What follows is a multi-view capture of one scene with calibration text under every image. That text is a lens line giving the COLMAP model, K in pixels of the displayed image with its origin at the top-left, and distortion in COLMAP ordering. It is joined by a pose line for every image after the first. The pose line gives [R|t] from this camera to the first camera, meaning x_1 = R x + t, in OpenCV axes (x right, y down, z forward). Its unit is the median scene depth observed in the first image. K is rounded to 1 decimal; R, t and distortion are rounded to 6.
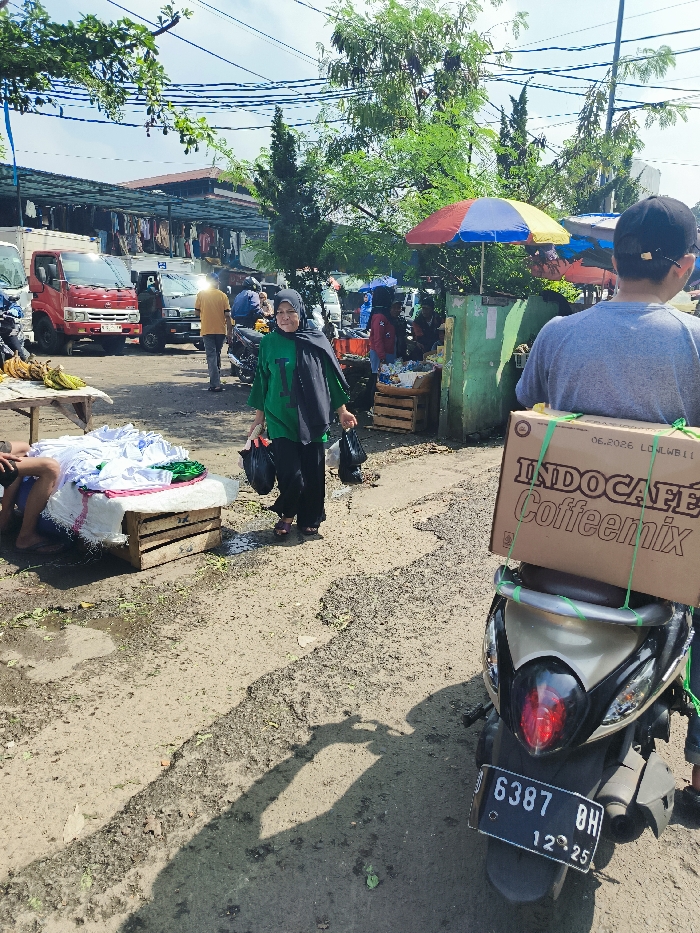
lens RADIAL K [[613.1, 0, 349.8], [0, 613.1, 426.0], [0, 0, 1]] dist [-0.000799, 0.001056]
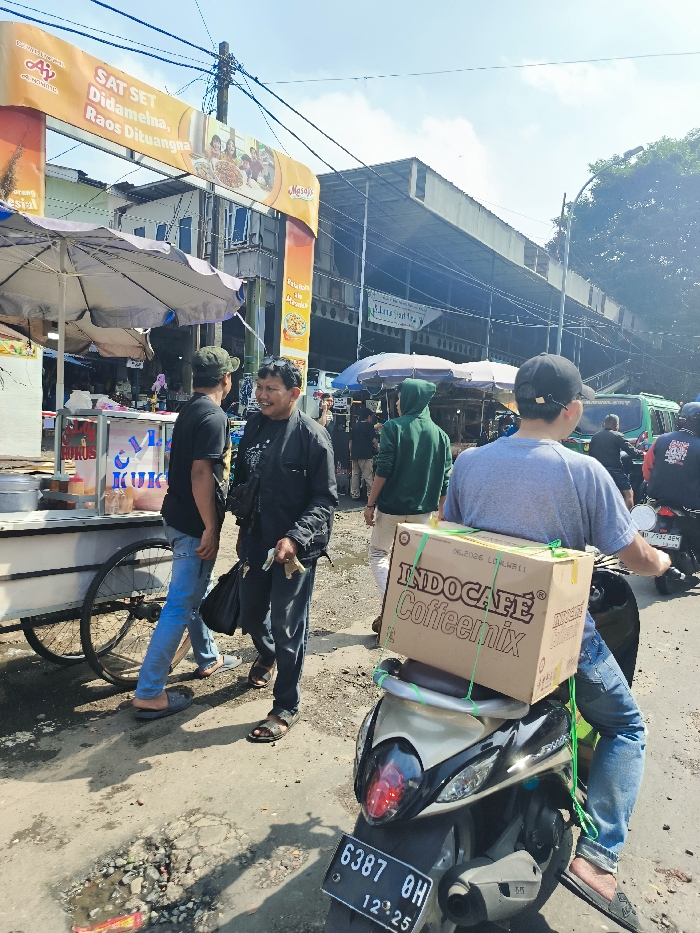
lens RADIAL K [[613.1, 0, 349.8], [0, 613.1, 426.0], [0, 0, 1]] dist [-0.000799, 0.001056]
pose [[0.993155, 0.050703, -0.105224, 0.323534], [-0.068179, 0.983121, -0.169781, -0.000592], [0.094839, 0.175793, 0.979848, -0.255434]]
